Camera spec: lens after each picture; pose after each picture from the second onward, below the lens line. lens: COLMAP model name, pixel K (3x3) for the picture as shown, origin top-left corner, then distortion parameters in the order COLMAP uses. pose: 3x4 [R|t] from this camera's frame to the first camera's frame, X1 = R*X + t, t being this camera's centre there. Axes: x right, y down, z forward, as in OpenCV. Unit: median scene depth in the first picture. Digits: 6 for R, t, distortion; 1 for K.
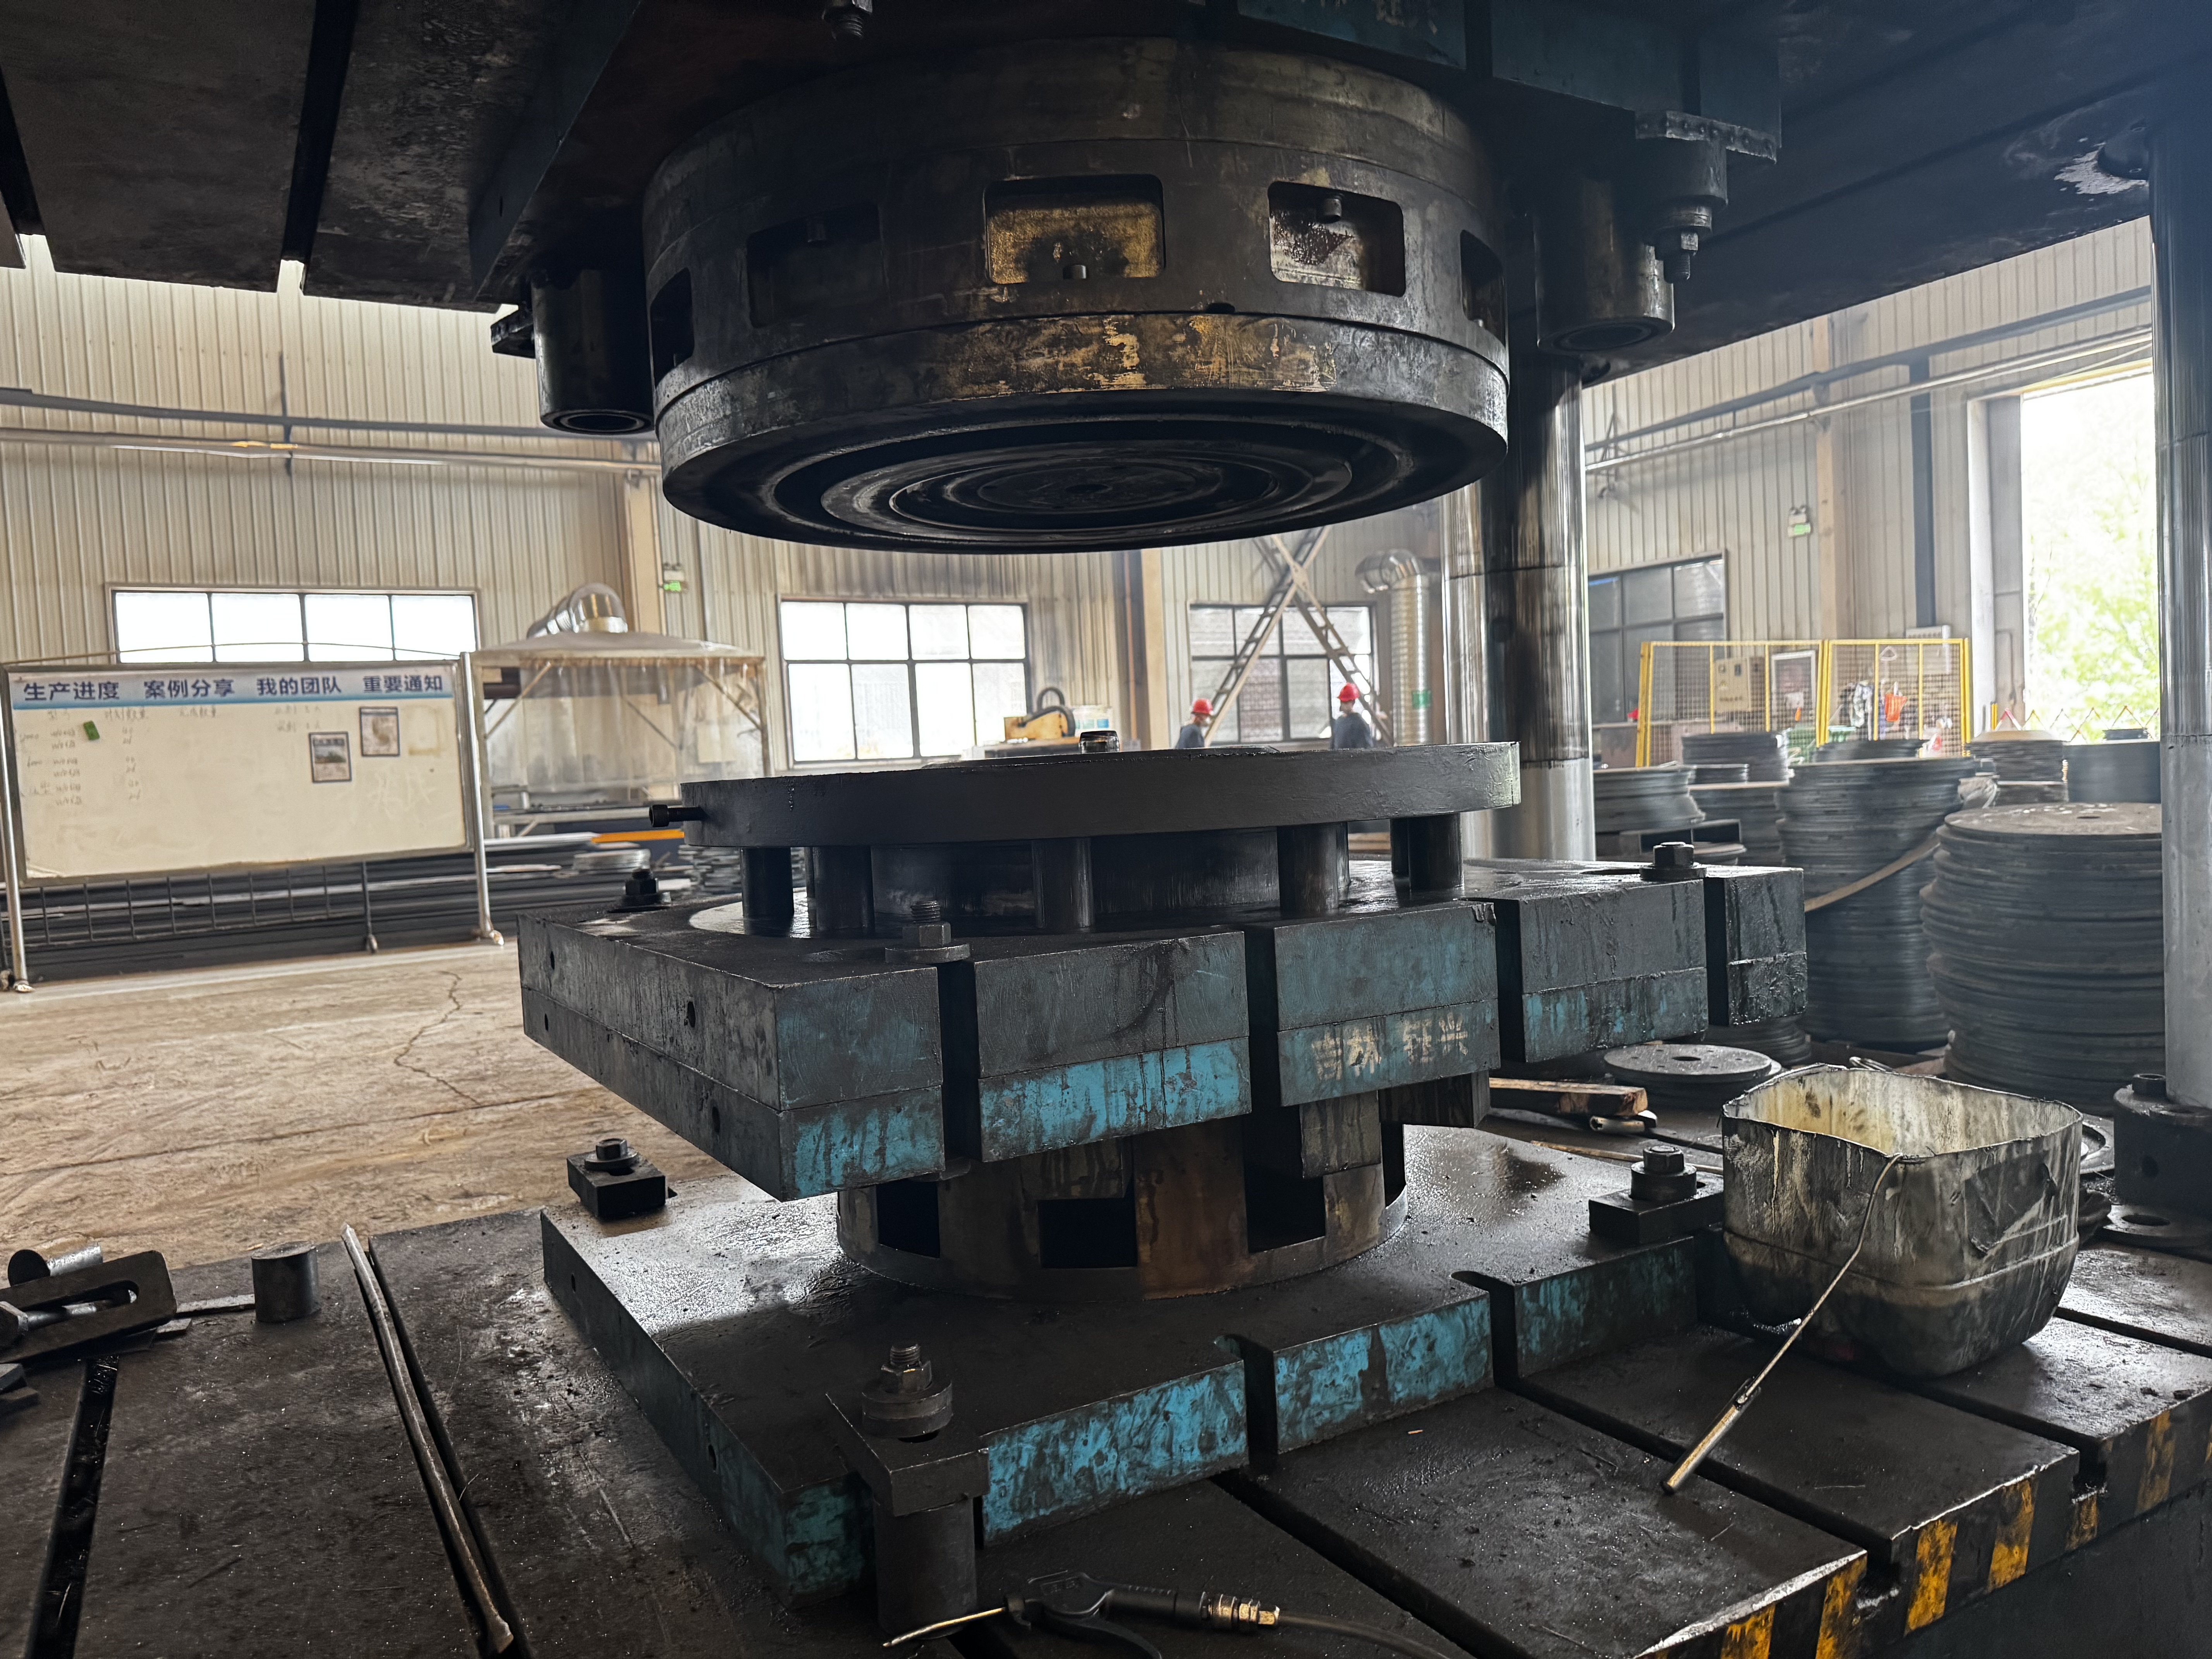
lens RADIAL K [[1547.1, 0, 1106.0], [0, 1547.1, 829.5], [0, 0, 1]] dist [0.169029, -0.297431]
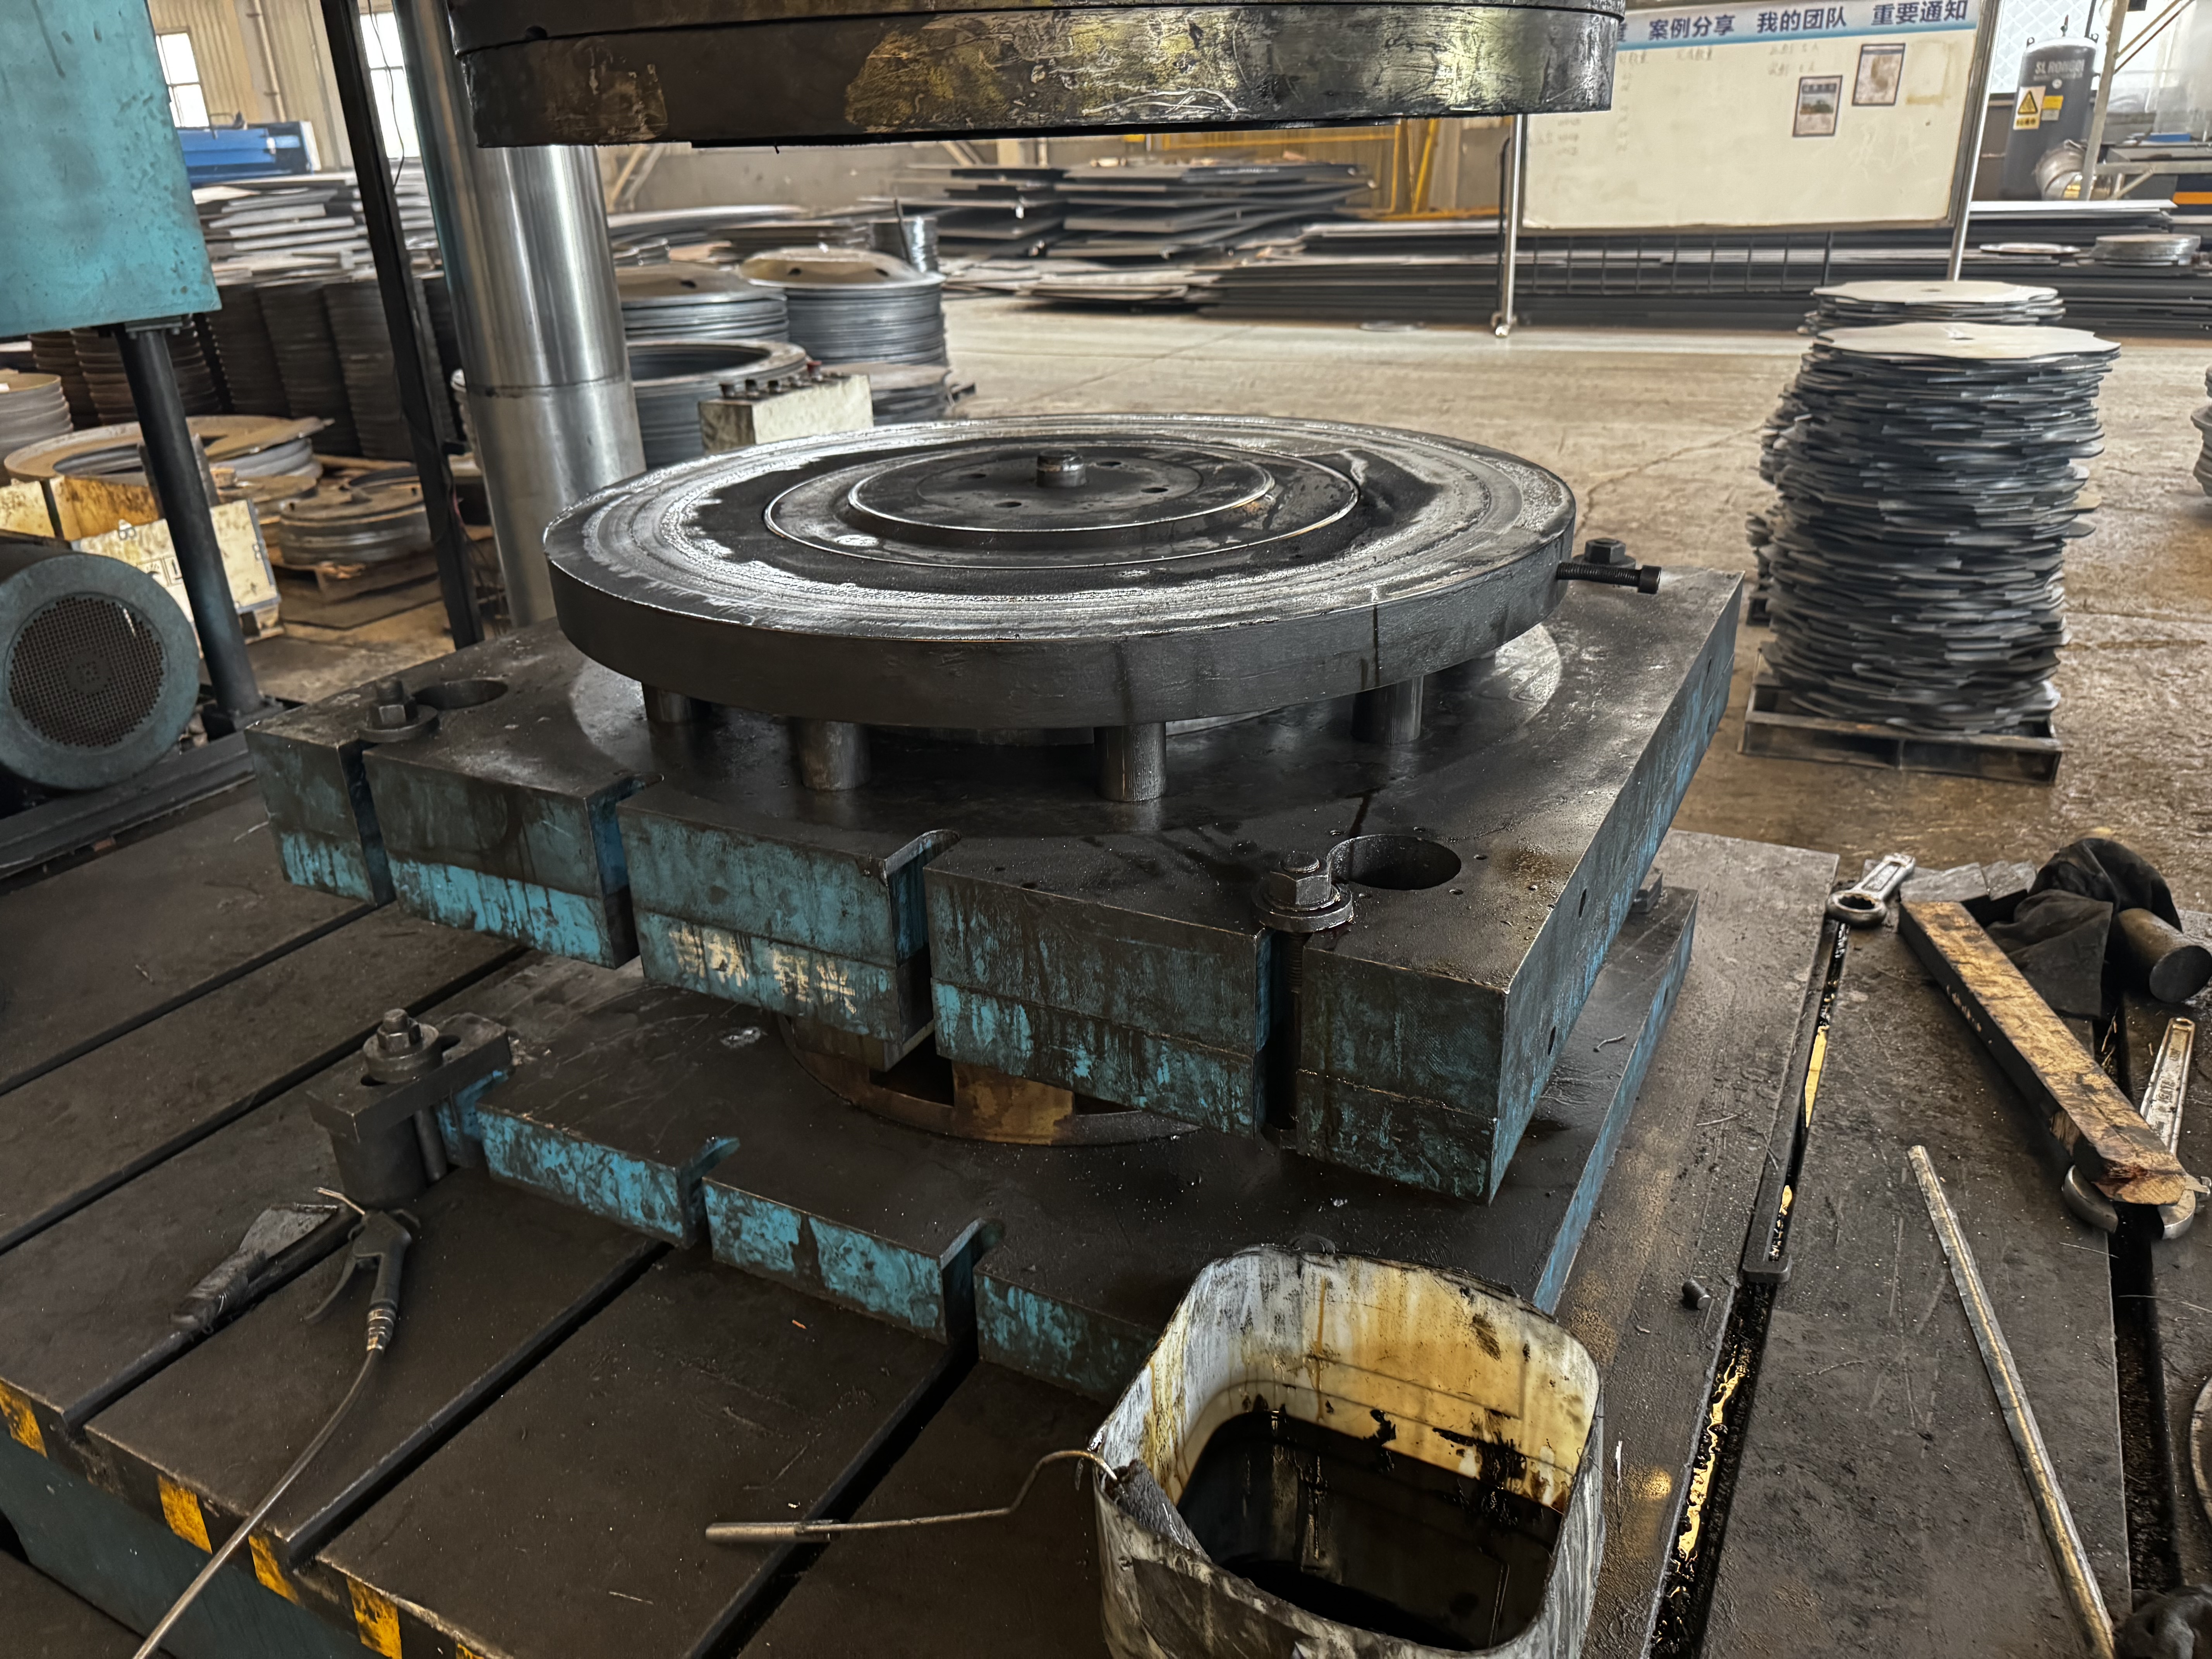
lens RADIAL K [[1573.7, 0, 1101.1], [0, 1573.7, 826.7], [0, 0, 1]] dist [0.075659, -0.097997]
pose [[0.525603, 0.371578, -0.765291, 0.154612], [-0.023618, 0.905597, 0.423481, -0.051489], [0.850402, -0.204509, 0.484761, 0.126052]]
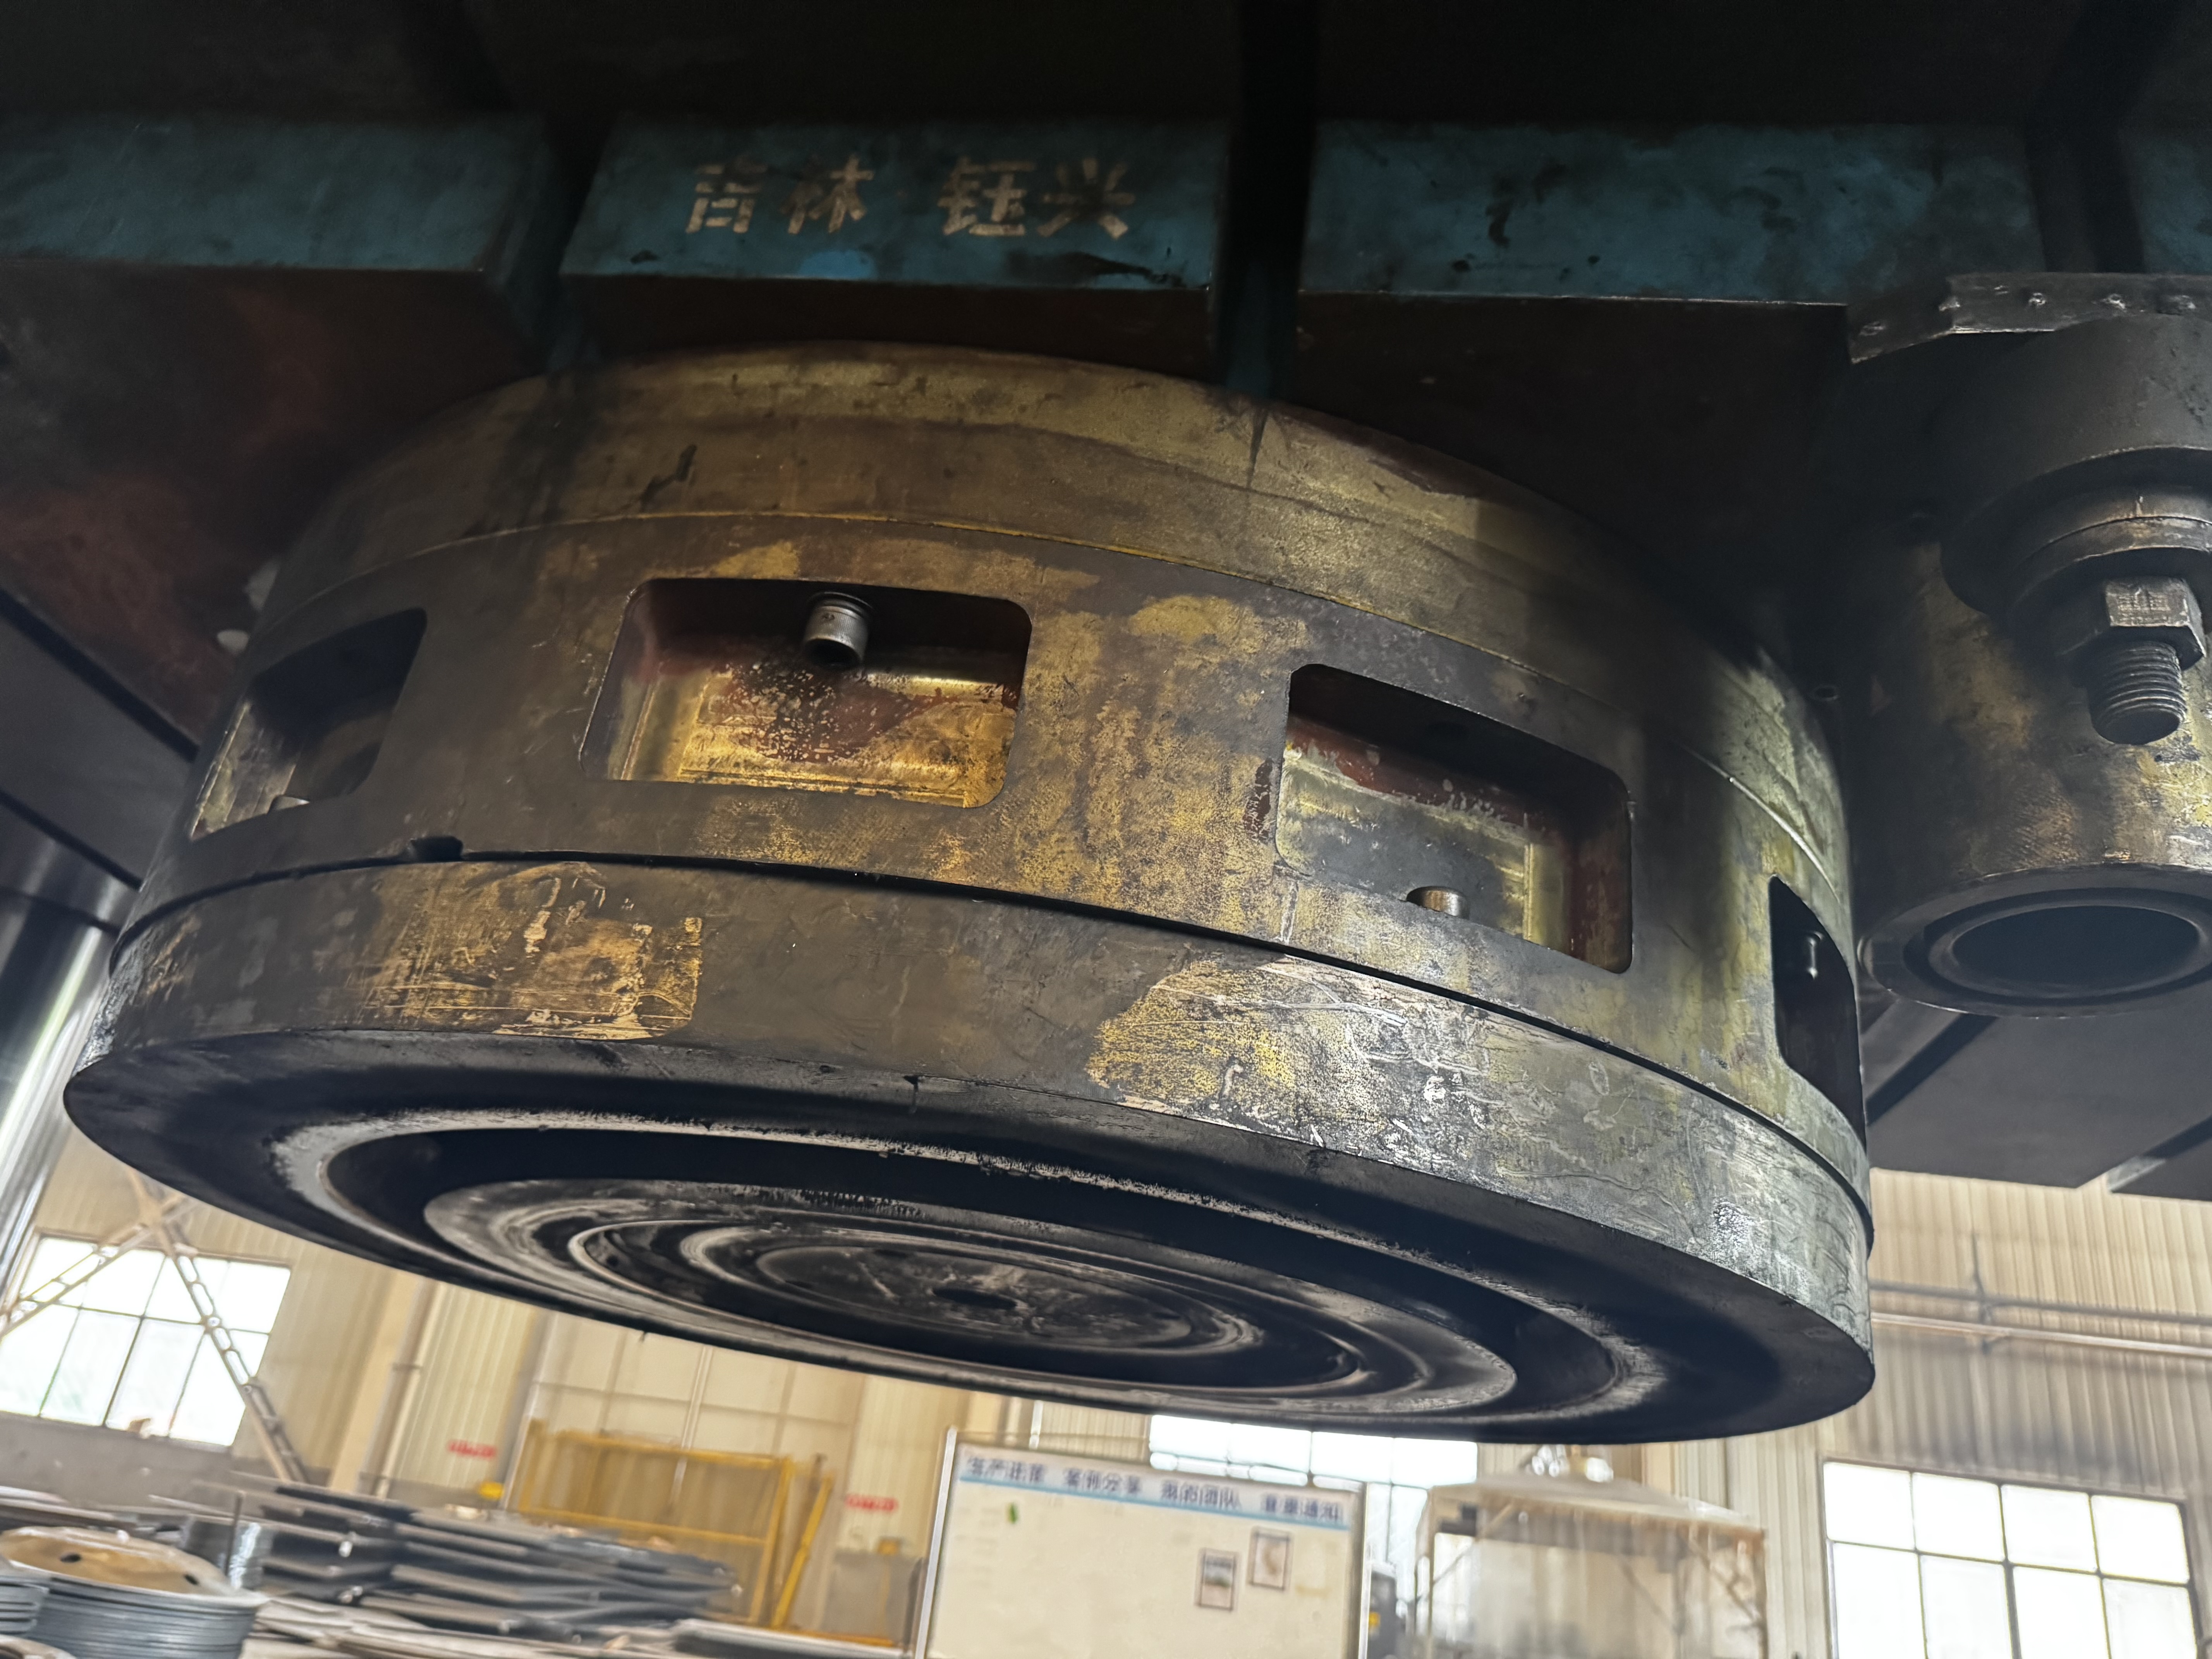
lens RADIAL K [[1584.0, 0, 1106.0], [0, 1584.0, 829.5], [0, 0, 1]] dist [-0.000508, -0.008090]
pose [[0.790475, -0.115062, -0.601590, 0.074306], [-0.193093, 0.885296, -0.423044, -0.031670], [0.581261, 0.450568, 0.677587, 0.132865]]
